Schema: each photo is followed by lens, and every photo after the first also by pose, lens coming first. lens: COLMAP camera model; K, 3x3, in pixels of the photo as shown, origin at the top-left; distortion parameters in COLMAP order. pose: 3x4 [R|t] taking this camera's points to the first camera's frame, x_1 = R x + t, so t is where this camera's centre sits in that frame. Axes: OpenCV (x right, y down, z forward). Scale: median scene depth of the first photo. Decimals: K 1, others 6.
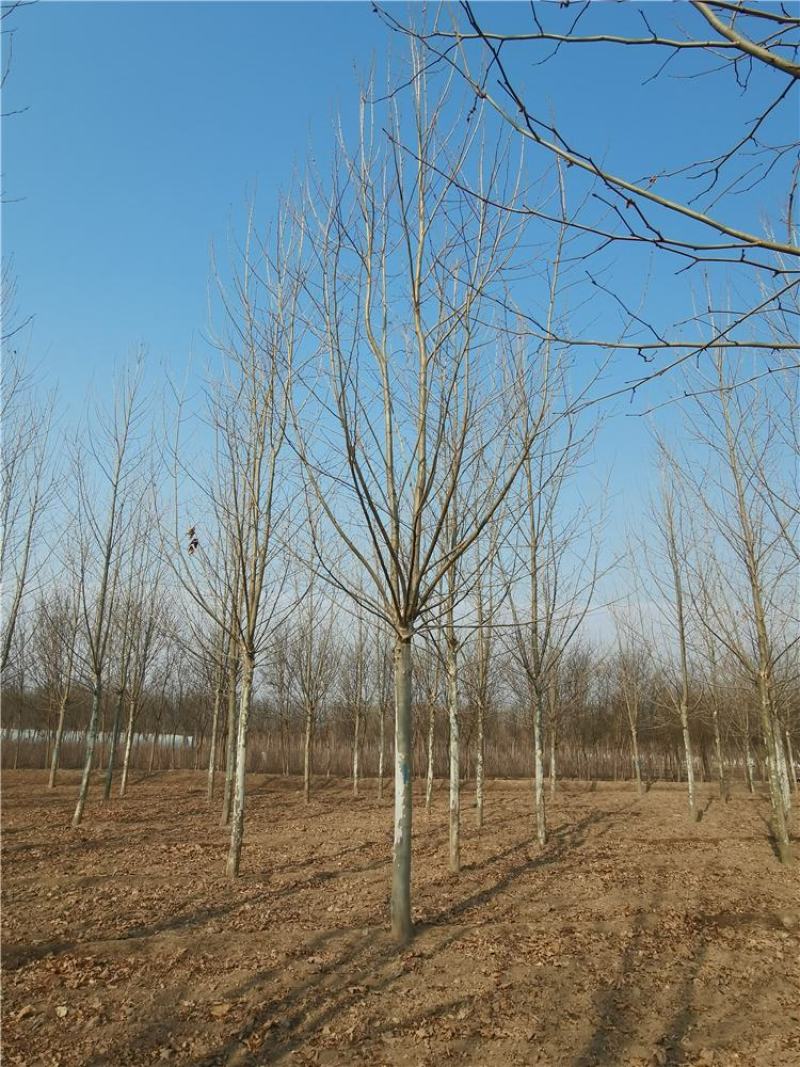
lens RADIAL K [[691.4, 0, 404.1], [0, 691.4, 530.4], [0, 0, 1]] dist [-0.108083, 0.120370]
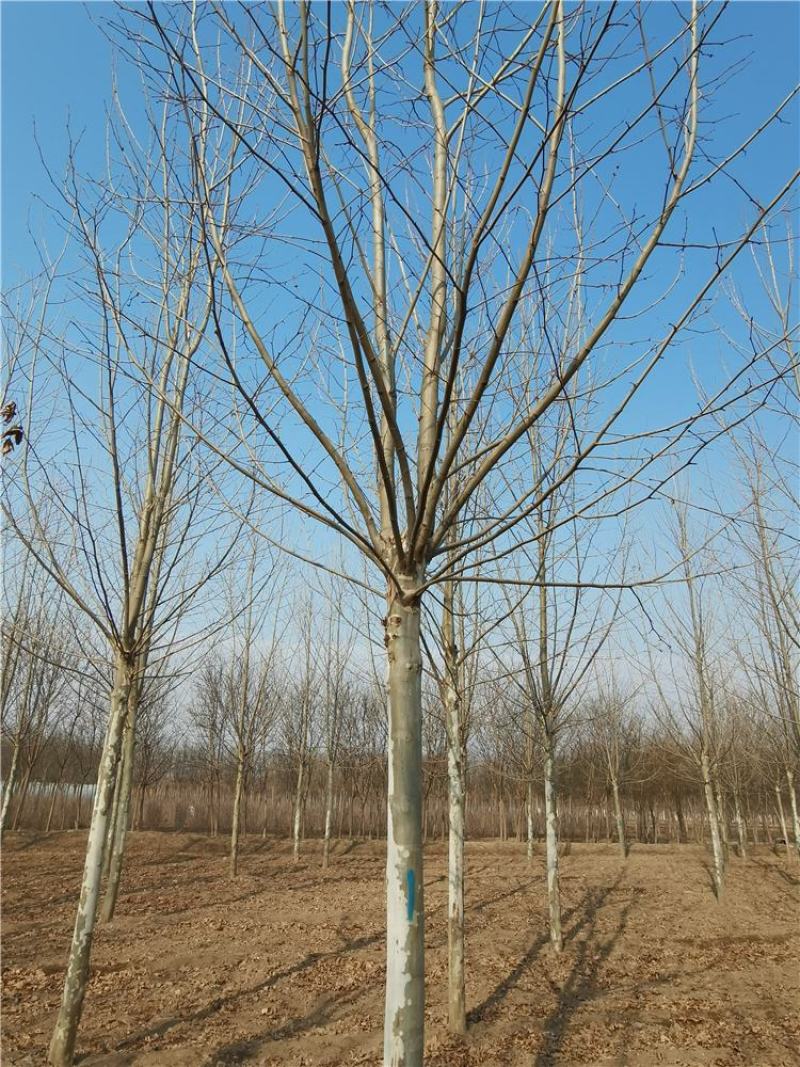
lens RADIAL K [[691.4, 0, 404.1], [0, 691.4, 530.4], [0, 0, 1]] dist [-0.108083, 0.120370]
pose [[0.996998, 0.031982, 0.070511, -0.012447], [-0.027047, 0.997190, -0.069863, 0.047135], [-0.072547, 0.067746, 0.995061, 0.169280]]
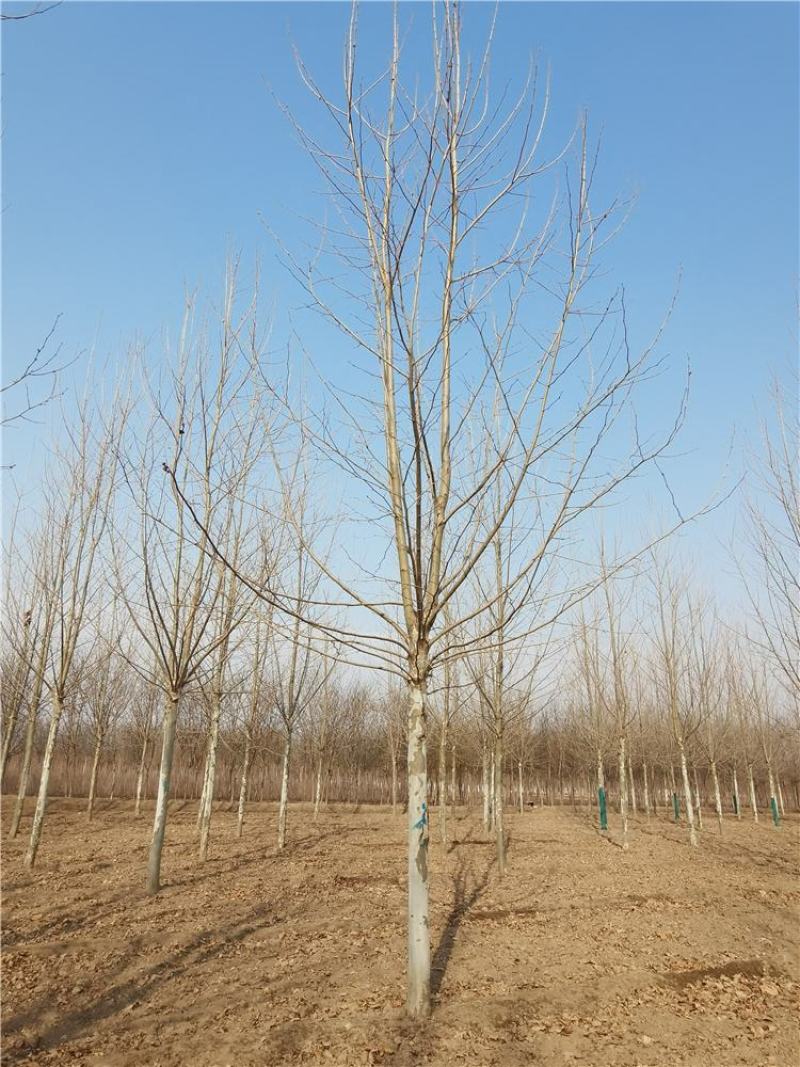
lens RADIAL K [[691.4, 0, 404.1], [0, 691.4, 530.4], [0, 0, 1]] dist [-0.108083, 0.120370]
pose [[0.961286, 0.095069, 0.258631, 0.021427], [-0.085868, 0.995213, -0.046670, -0.063621], [-0.261830, 0.022655, 0.964848, -0.203024]]
